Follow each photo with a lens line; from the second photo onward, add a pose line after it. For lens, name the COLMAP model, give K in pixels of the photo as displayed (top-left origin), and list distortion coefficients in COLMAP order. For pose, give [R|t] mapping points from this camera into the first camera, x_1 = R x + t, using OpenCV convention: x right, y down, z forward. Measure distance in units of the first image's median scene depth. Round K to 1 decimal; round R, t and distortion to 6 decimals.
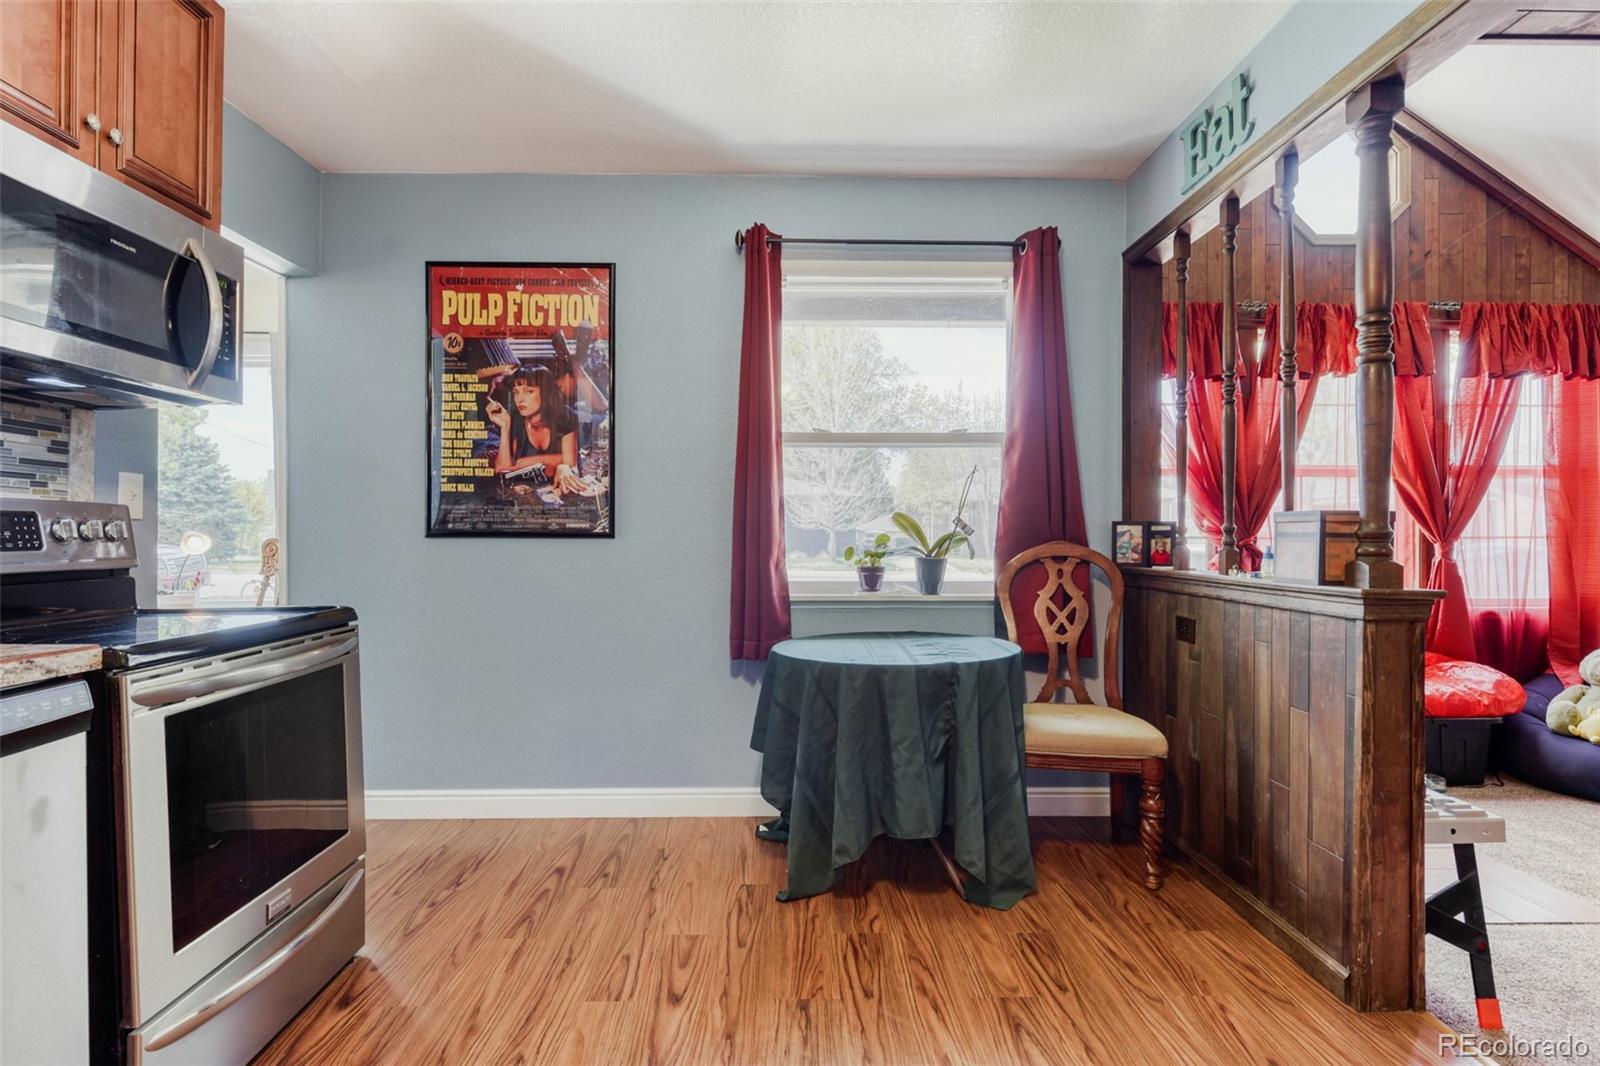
lens RADIAL K [[827.6, 0, 807.5], [0, 827.6, 529.0], [0, 0, 1]] dist [-0.002405, -0.001657]
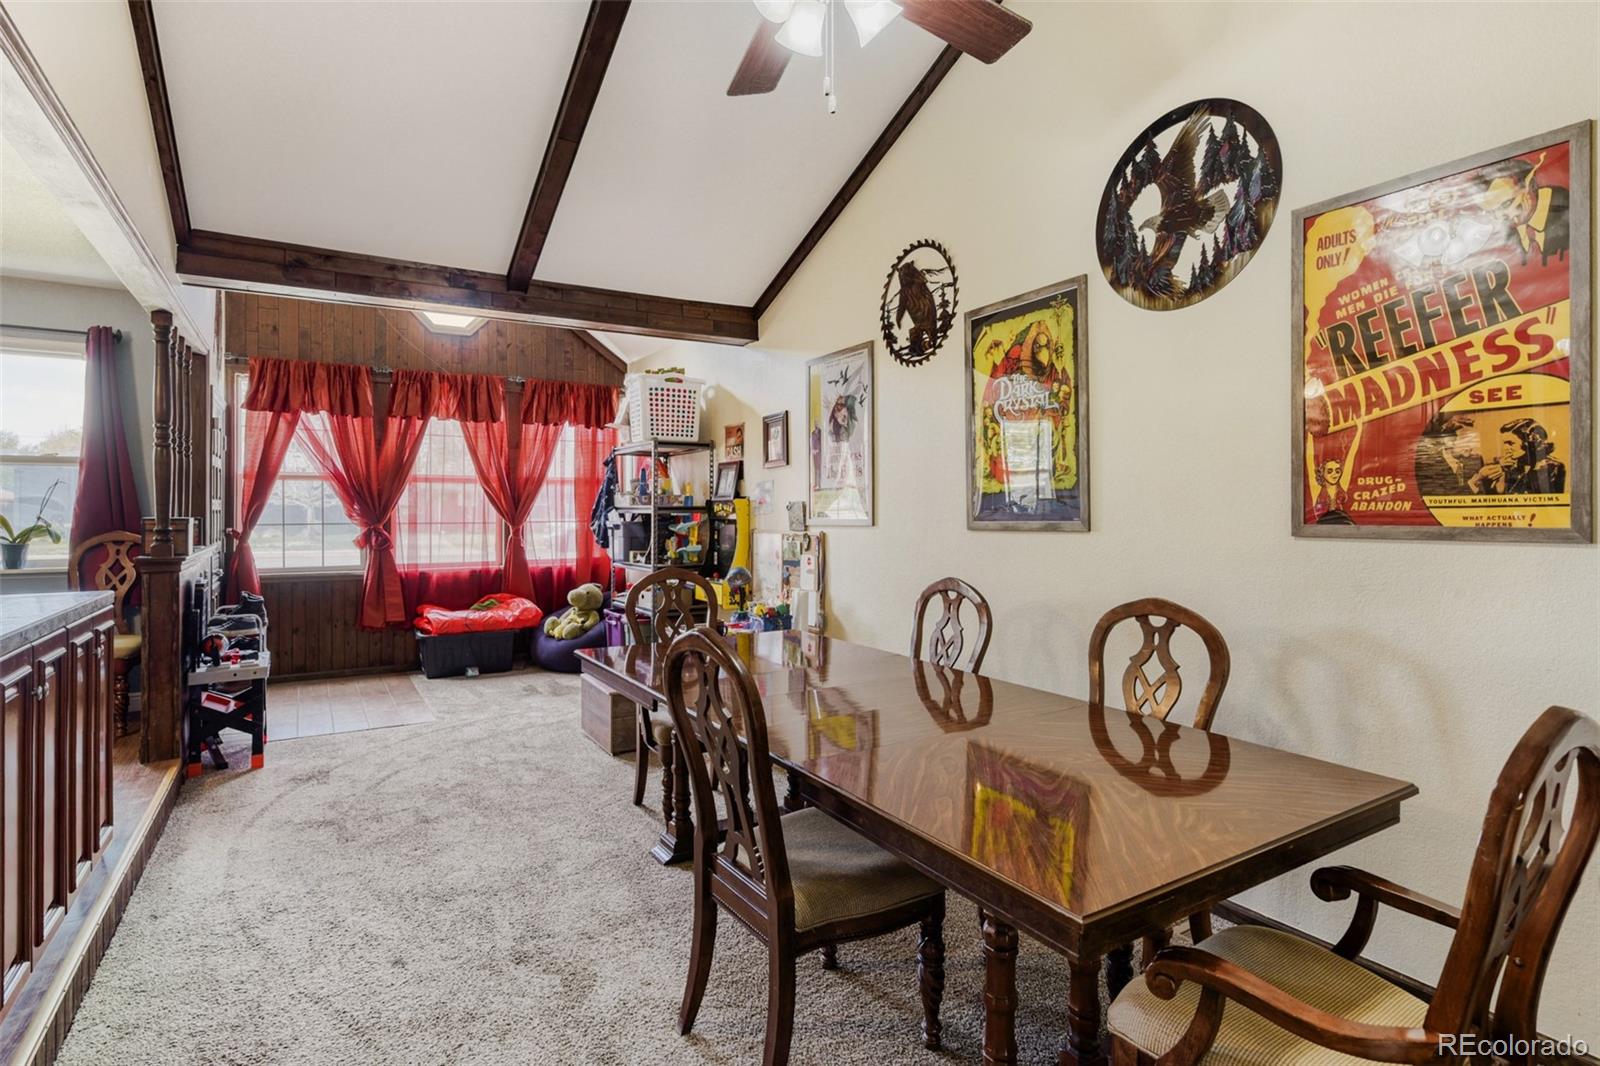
lens RADIAL K [[790.9, 0, 757.3], [0, 790.9, 508.3], [0, 0, 1]] dist [0.004505, -0.000463]
pose [[0.870285, -0.002985, 0.492539, 0.586670], [0.001780, 0.999994, 0.002917, -0.028301], [-0.492545, -0.001662, 0.870285, -0.828403]]
